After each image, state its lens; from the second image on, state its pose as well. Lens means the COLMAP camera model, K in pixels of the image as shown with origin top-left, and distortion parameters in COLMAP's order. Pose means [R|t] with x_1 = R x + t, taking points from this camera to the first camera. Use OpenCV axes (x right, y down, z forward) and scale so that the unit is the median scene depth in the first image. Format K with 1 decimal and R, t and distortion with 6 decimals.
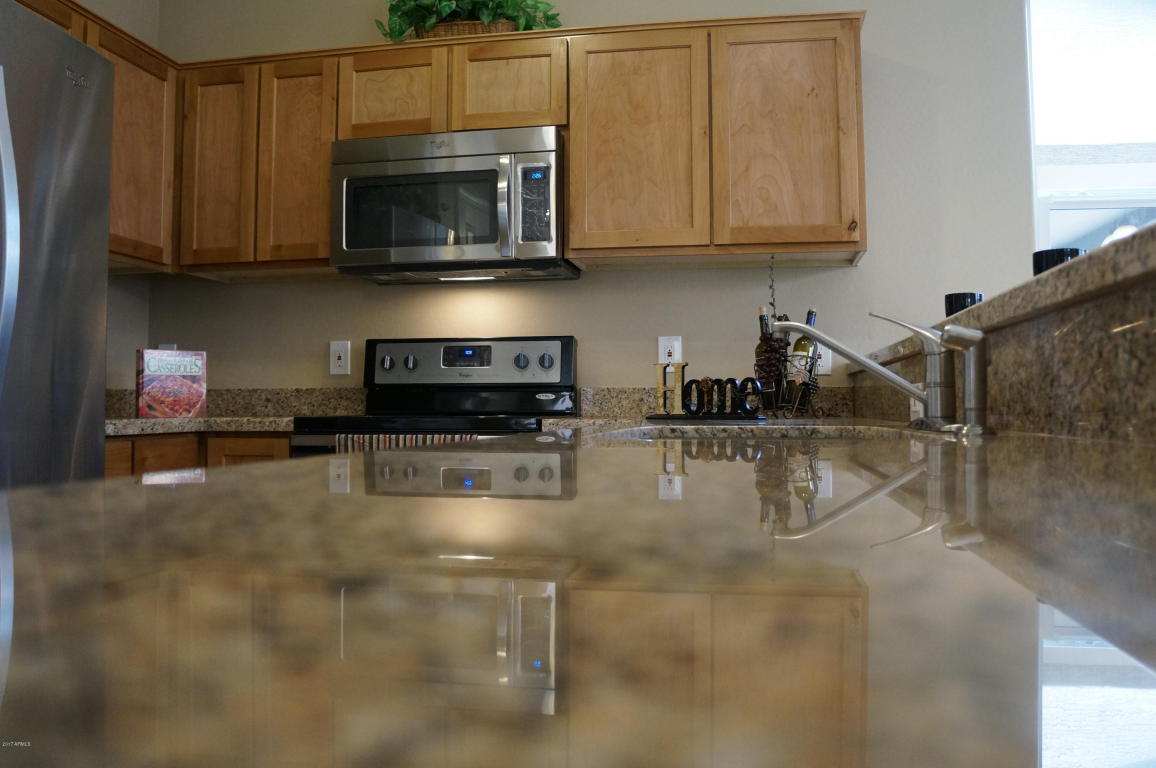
lens RADIAL K [[956.2, 0, 578.0], [0, 956.2, 384.0], [0, 0, 1]] dist [-0.167539, 0.136320]
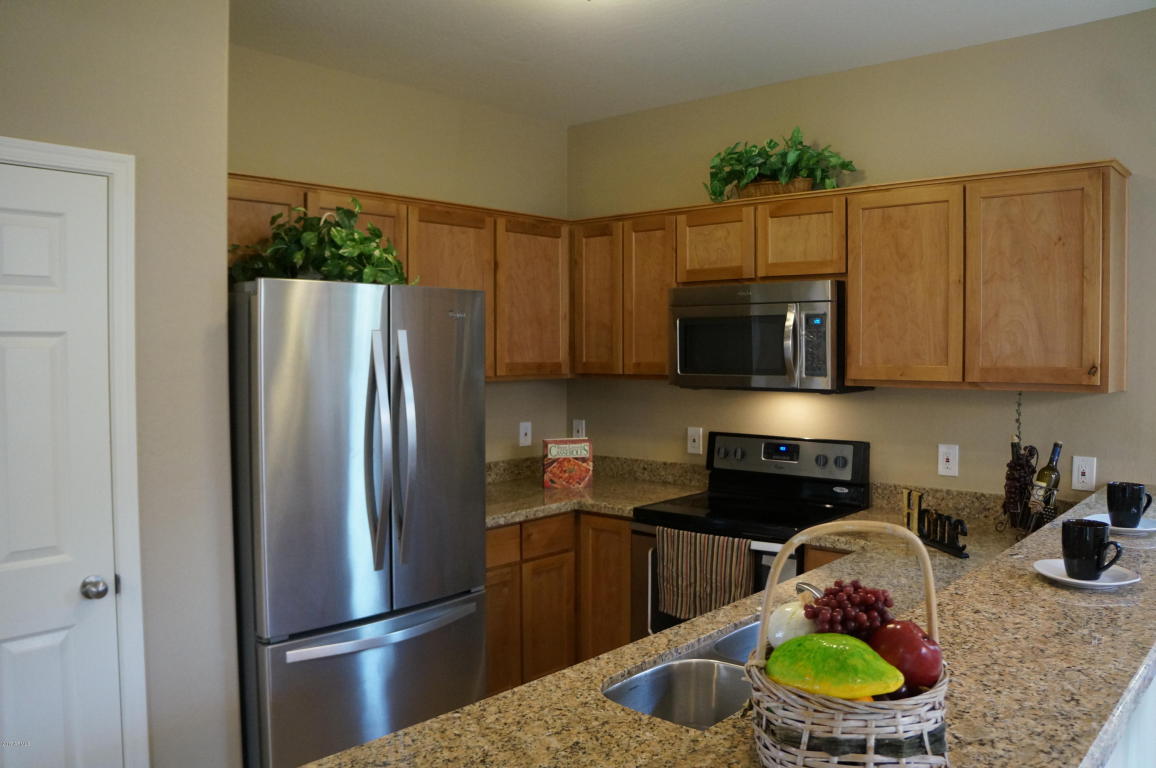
lens RADIAL K [[901.2, 0, 578.0], [0, 901.2, 384.0], [0, 0, 1]] dist [-0.182679, 0.122980]
pose [[0.850211, 0.020903, -0.526027, 0.282775], [0.015105, 0.997831, 0.064064, -0.206646], [0.526225, -0.062414, 0.848051, -0.123115]]
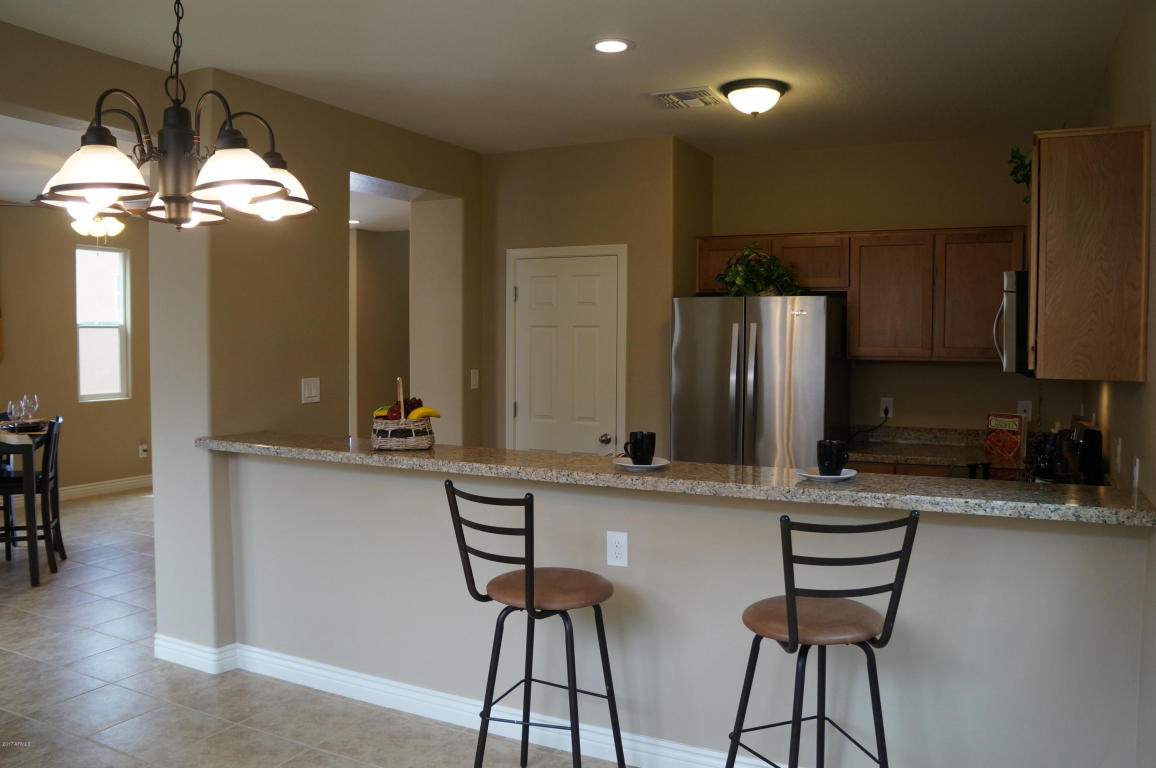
lens RADIAL K [[909.8, 0, 578.0], [0, 909.8, 384.0], [0, 0, 1]] dist [-0.180636, -0.000788]
pose [[-0.305325, 0.047437, -0.951066, 1.241436], [0.023696, 0.998828, 0.042212, -0.172220], [0.951953, -0.009648, -0.306091, 0.766755]]
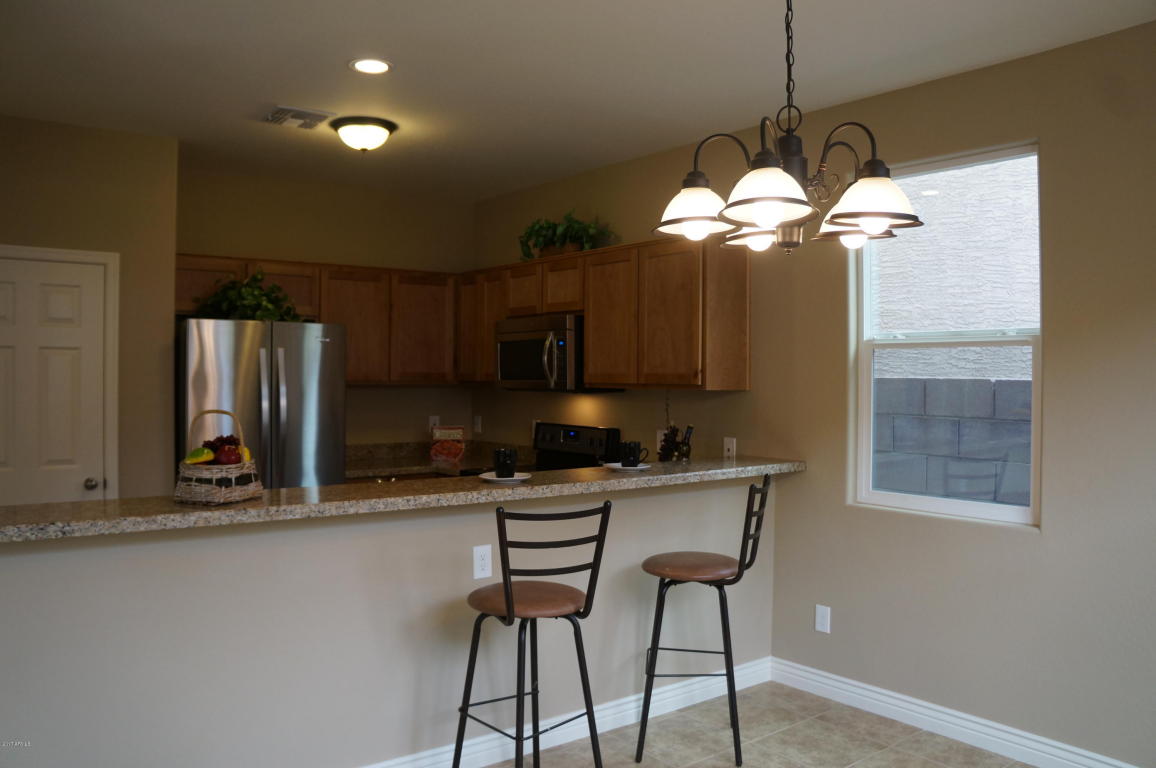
lens RADIAL K [[901.2, 0, 578.0], [0, 901.2, 384.0], [0, 0, 1]] dist [-0.182679, 0.122980]
pose [[0.736873, 0.013530, -0.675896, 1.066533], [0.011162, 0.999420, 0.032175, -0.187291], [0.675940, -0.031253, 0.736294, -0.214674]]
